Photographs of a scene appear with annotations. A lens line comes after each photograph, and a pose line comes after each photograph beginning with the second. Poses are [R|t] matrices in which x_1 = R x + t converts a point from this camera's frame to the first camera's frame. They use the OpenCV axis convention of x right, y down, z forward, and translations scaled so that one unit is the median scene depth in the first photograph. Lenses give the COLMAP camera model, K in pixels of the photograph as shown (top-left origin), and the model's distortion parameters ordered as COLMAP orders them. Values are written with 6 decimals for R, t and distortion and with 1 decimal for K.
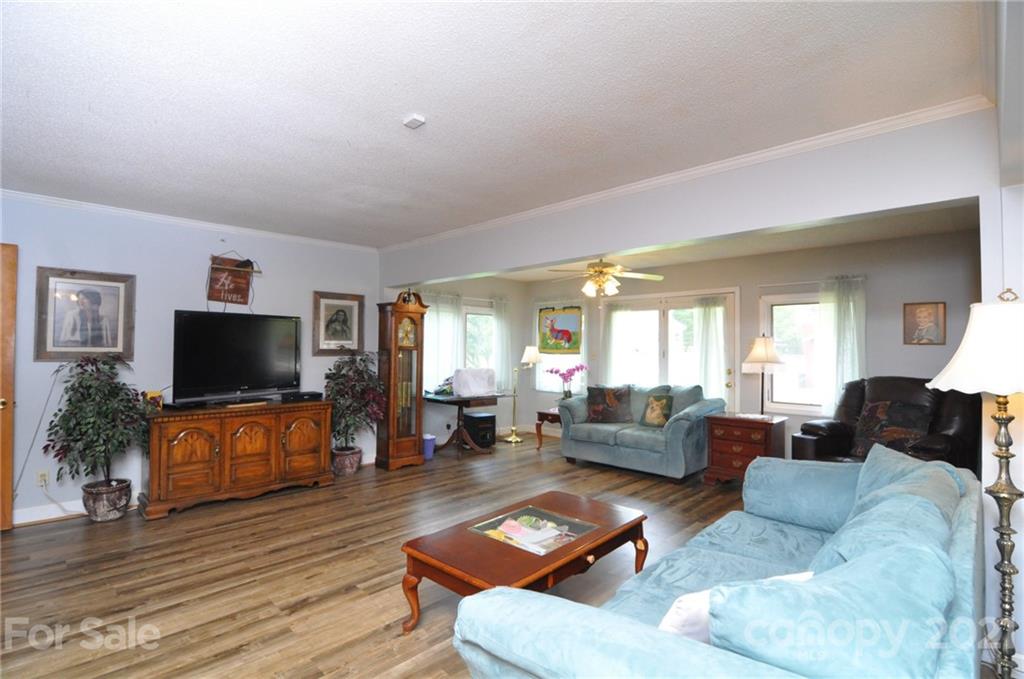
lens RADIAL K [[488.8, 0, 515.5], [0, 488.8, 340.8], [0, 0, 1]] dist [-0.011487, -0.007411]
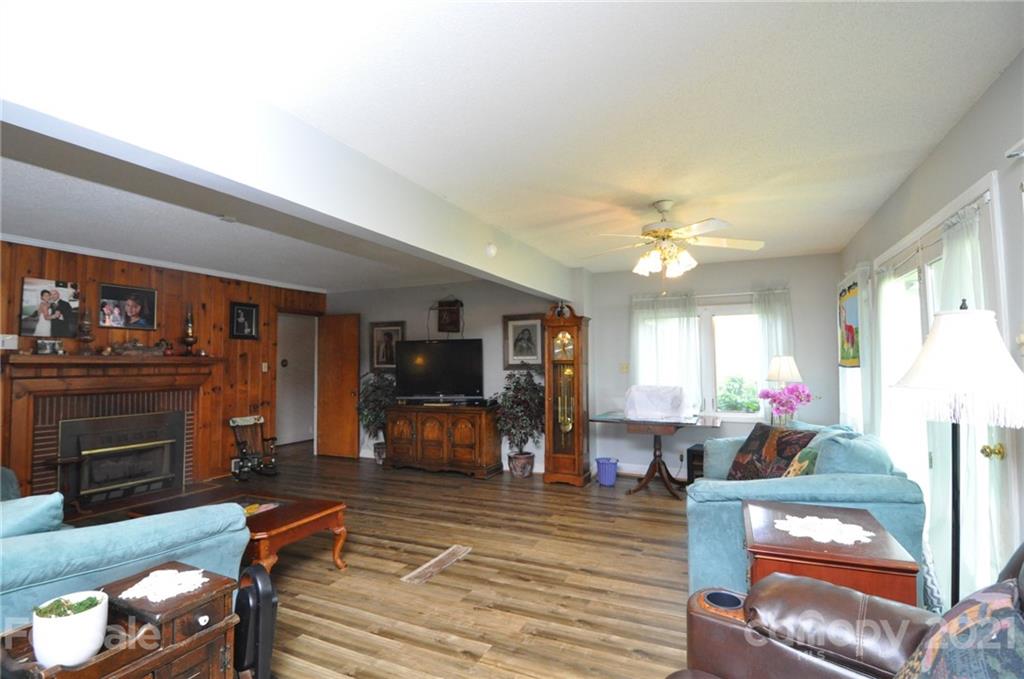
lens RADIAL K [[488.8, 0, 510.2], [0, 488.8, 339.1], [0, 0, 1]] dist [-0.011487, -0.007411]
pose [[0.341120, -0.059196, -0.938154, 0.696072], [0.026890, 0.998221, -0.053208, 0.019103], [0.939635, -0.007077, 0.342105, 0.589549]]
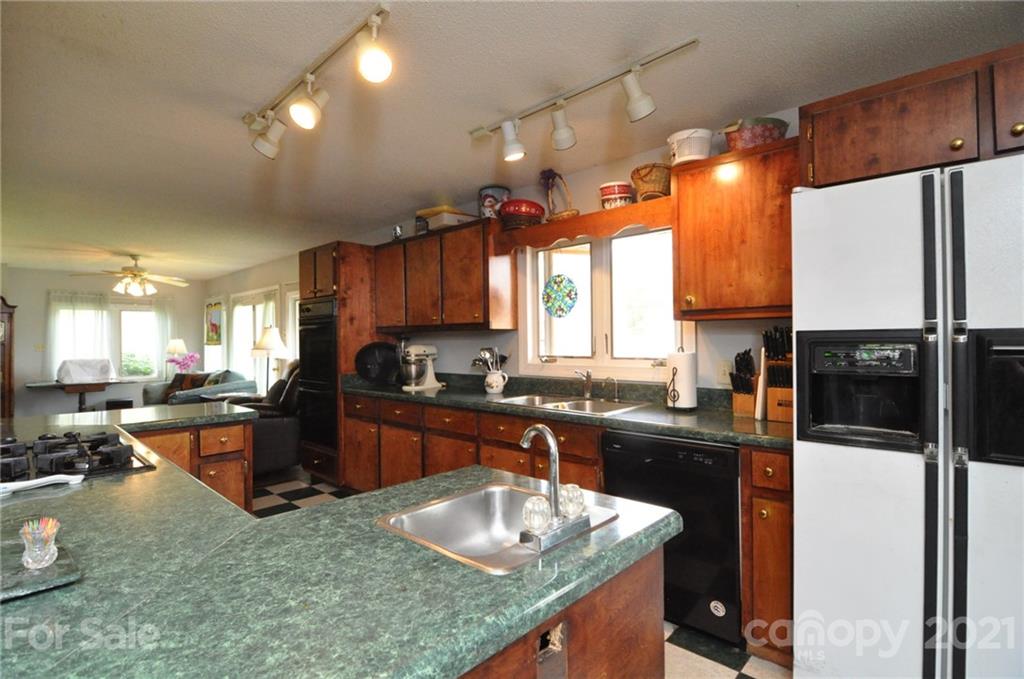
lens RADIAL K [[488.8, 0, 512.0], [0, 488.8, 342.0], [0, 0, 1]] dist [-0.011487, -0.007411]
pose [[0.999254, -0.018824, 0.033728, 1.032638], [0.018159, 0.999637, 0.019895, 0.014391], [-0.034090, -0.019268, 0.999233, -0.194133]]
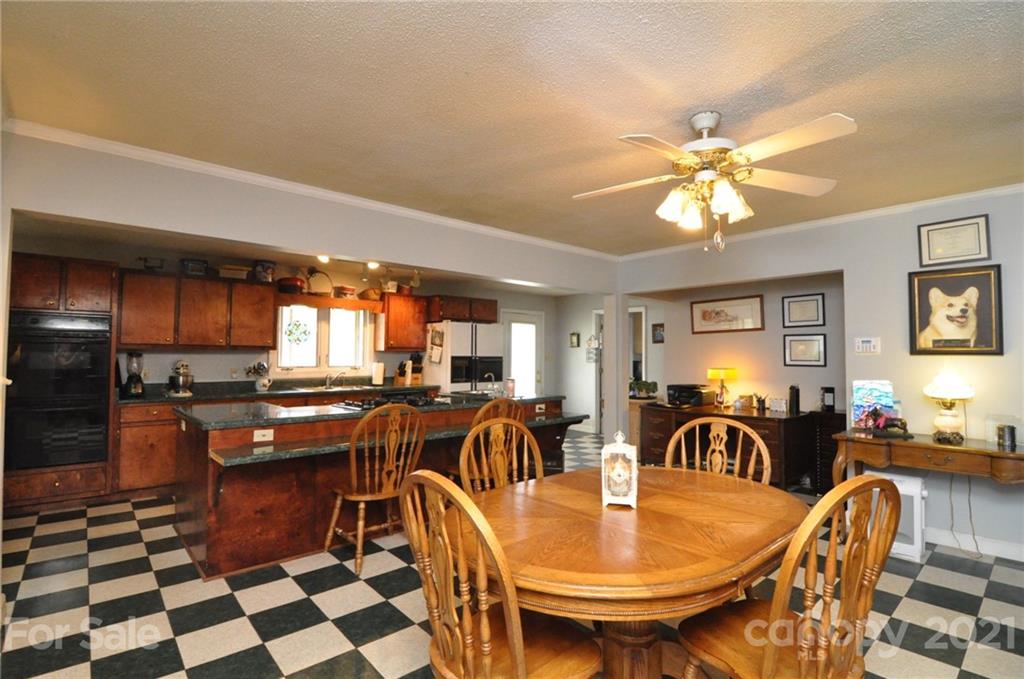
lens RADIAL K [[488.8, 0, 512.8], [0, 488.8, 338.2], [0, 0, 1]] dist [-0.011487, -0.007411]
pose [[0.068773, 0.026668, 0.997276, 0.017323], [-0.019604, 0.999486, -0.025376, 0.000244], [-0.997440, -0.017805, 0.069260, -0.133013]]
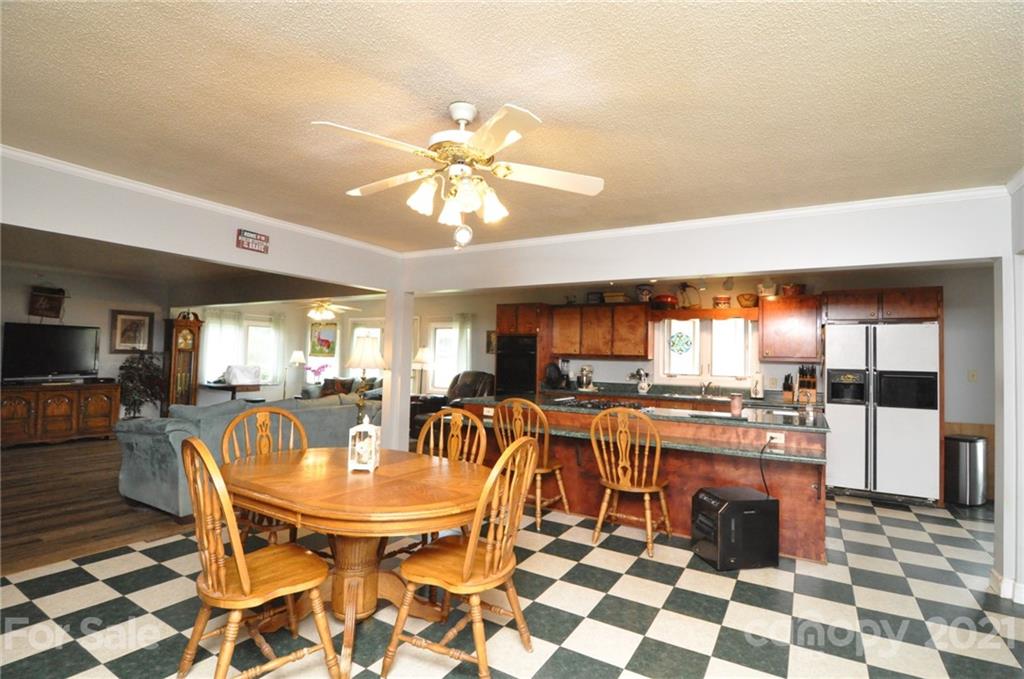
lens RADIAL K [[488.8, 0, 511.5], [0, 488.8, 340.8], [0, 0, 1]] dist [-0.011487, -0.007411]
pose [[0.971403, 0.024350, 0.236184, 0.398279], [-0.020830, 0.999632, -0.017389, -0.007875], [-0.236520, 0.011972, 0.971553, -0.672466]]
